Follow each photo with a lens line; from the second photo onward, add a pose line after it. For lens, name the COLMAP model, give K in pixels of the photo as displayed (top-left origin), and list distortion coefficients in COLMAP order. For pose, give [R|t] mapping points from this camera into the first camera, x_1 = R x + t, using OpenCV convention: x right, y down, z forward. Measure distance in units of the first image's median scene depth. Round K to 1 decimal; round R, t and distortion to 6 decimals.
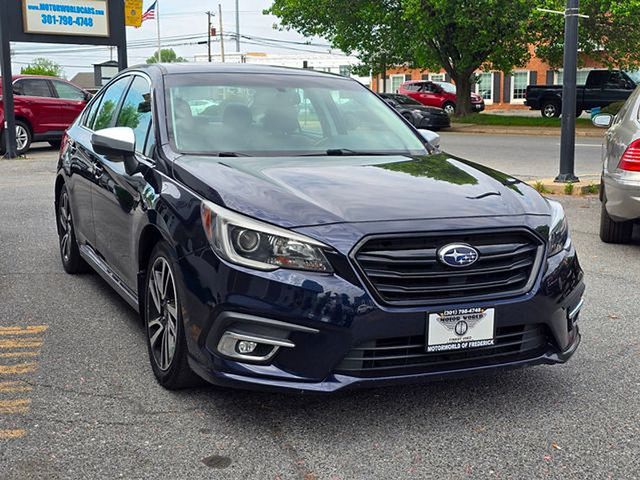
lens RADIAL K [[840.5, 0, 320.0], [0, 840.5, 240.0], [0, 0, 1]] dist [0.208459, -0.611778]
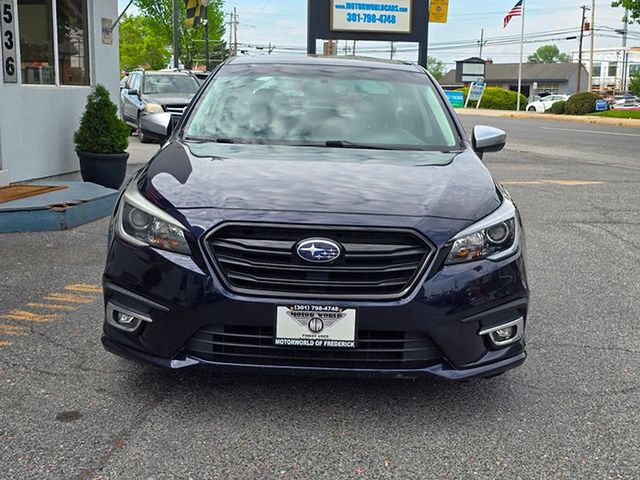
lens RADIAL K [[840.5, 0, 320.0], [0, 840.5, 240.0], [0, 0, 1]] dist [0.208459, -0.611778]
pose [[0.915409, 0.088137, -0.392758, 0.539467], [-0.086543, 0.996010, 0.021802, -0.014980], [0.393112, 0.014033, 0.919384, 0.108360]]
